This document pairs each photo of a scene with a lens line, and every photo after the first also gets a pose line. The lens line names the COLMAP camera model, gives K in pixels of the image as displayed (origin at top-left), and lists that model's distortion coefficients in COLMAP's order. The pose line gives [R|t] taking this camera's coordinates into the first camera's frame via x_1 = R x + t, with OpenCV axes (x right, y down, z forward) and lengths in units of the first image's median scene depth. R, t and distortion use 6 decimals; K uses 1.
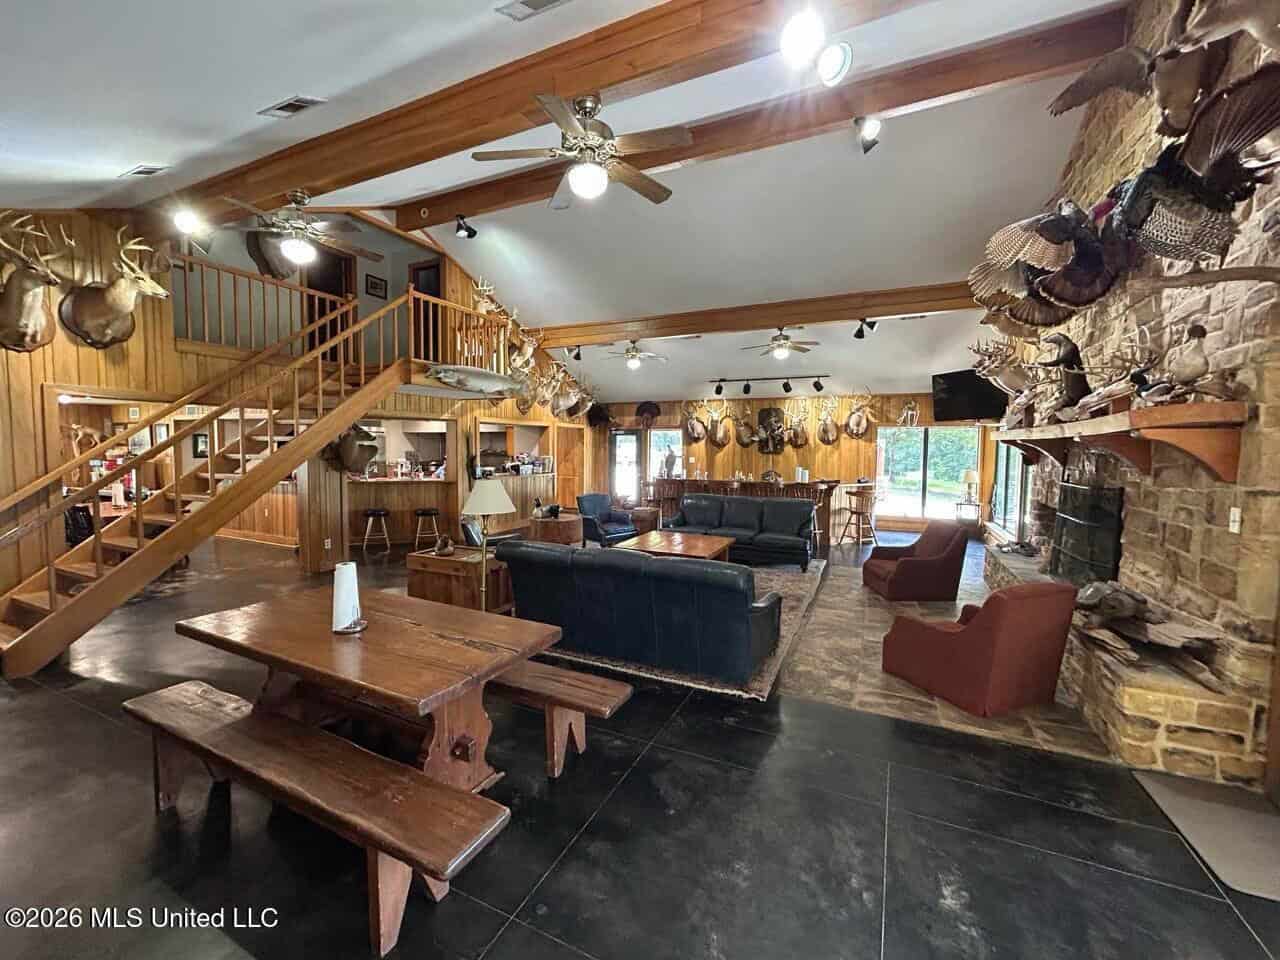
lens RADIAL K [[515.4, 0, 633.8], [0, 515.4, 476.3], [0, 0, 1]] dist [-0.002315, -0.000530]
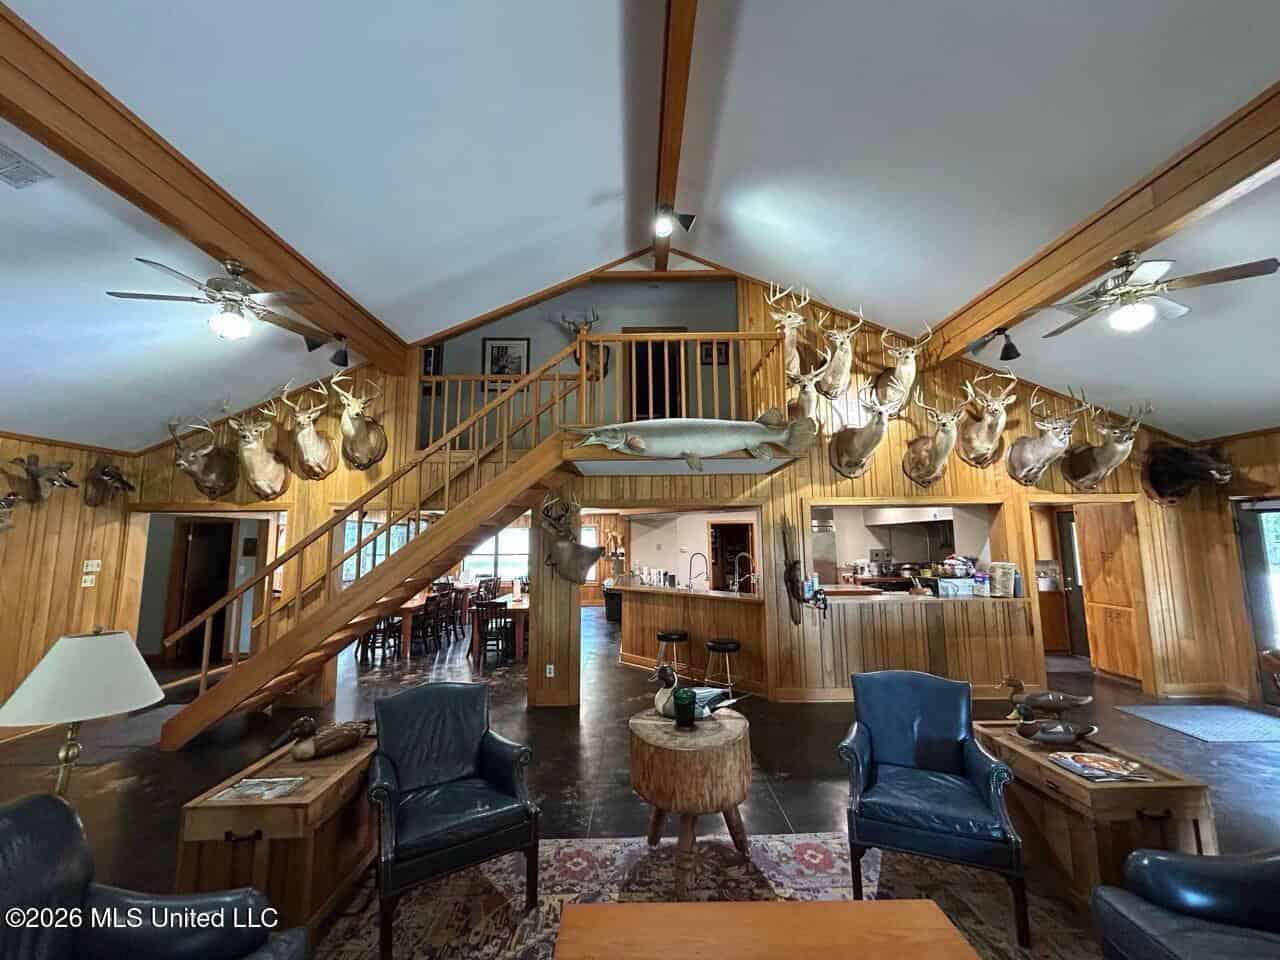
lens RADIAL K [[515.4, 0, 639.5], [0, 515.4, 476.9], [0, 0, 1]] dist [-0.002315, -0.000530]
pose [[0.436574, -0.123120, -0.891204, 0.116289], [-0.039682, 0.986993, -0.155792, -0.025399], [0.898793, 0.103380, 0.426010, 0.393912]]
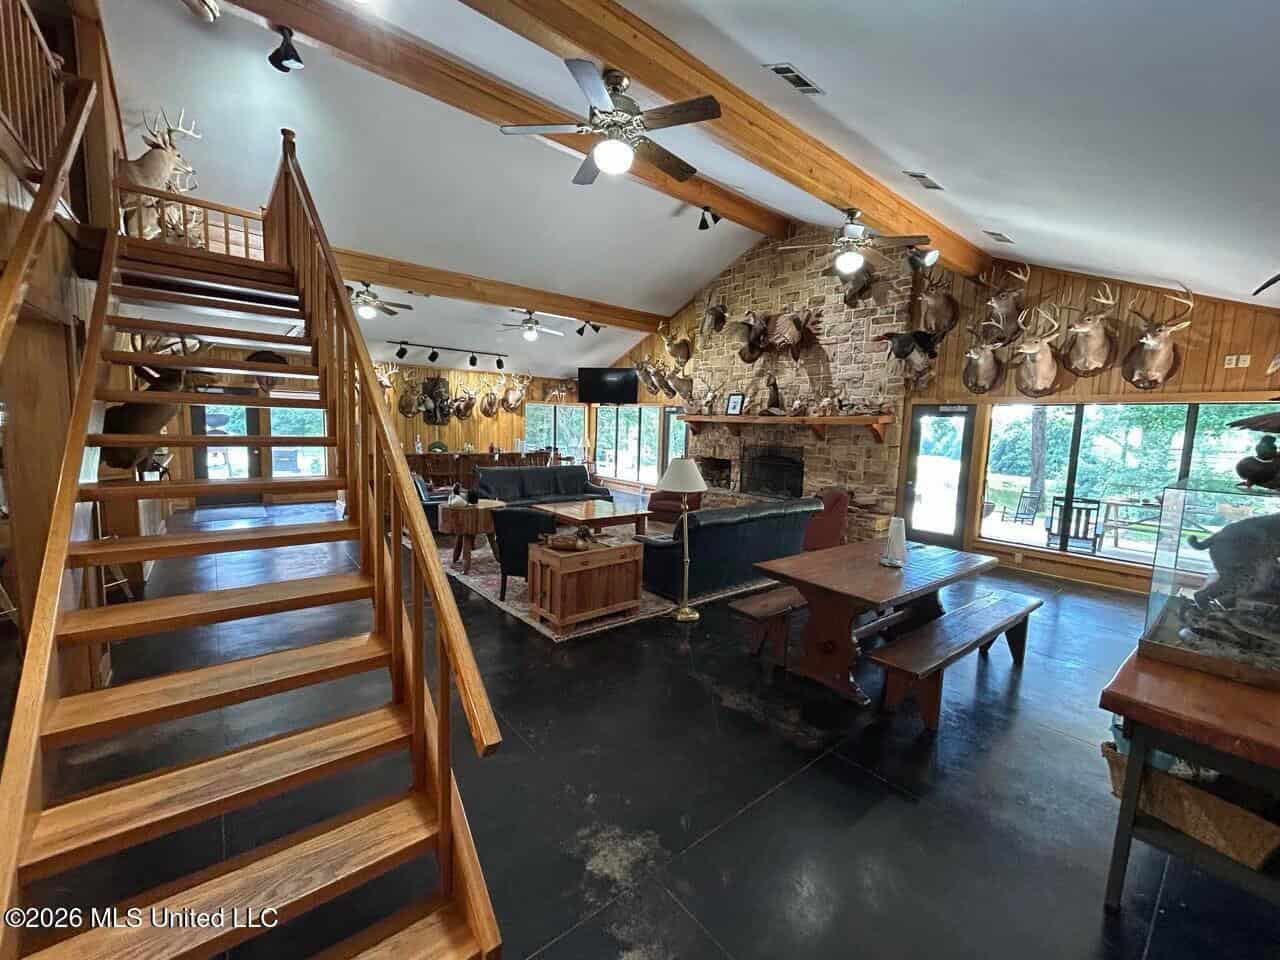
lens RADIAL K [[515.4, 0, 637.3], [0, 515.4, 478.3], [0, 0, 1]] dist [-0.002315, -0.000530]
pose [[0.422746, -0.088468, 0.901920, -0.590336], [0.023933, 0.995967, 0.086475, -0.022197], [-0.905932, -0.014971, 0.423158, 0.295508]]
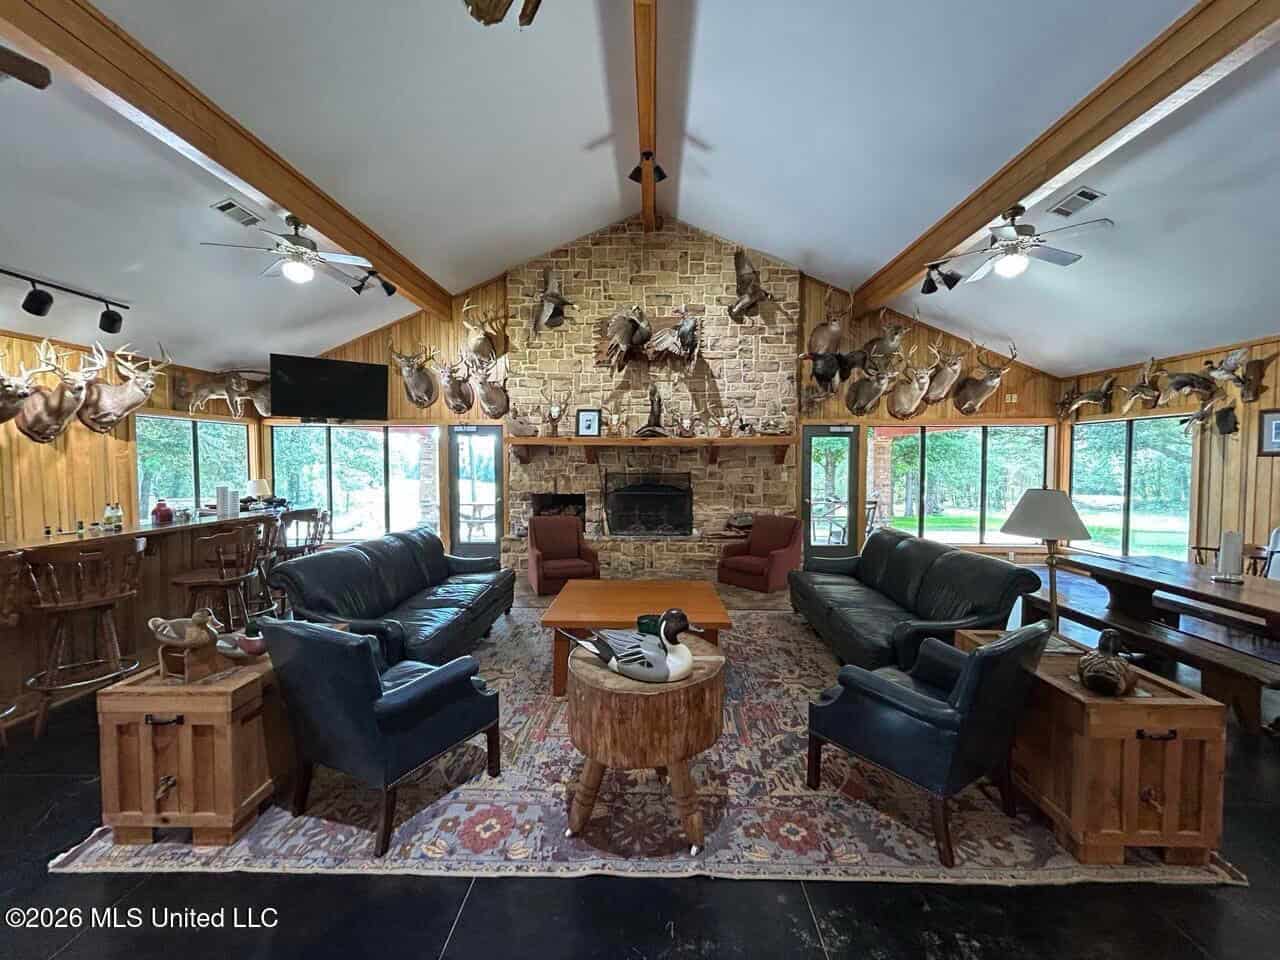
lens RADIAL K [[515.4, 0, 641.2], [0, 515.4, 480.7], [0, 0, 1]] dist [-0.002315, -0.000530]
pose [[-0.404059, -0.047164, 0.913516, -0.328068], [0.047891, 0.996210, 0.072616, -0.040893], [-0.913479, 0.073090, -0.400268, 0.829355]]
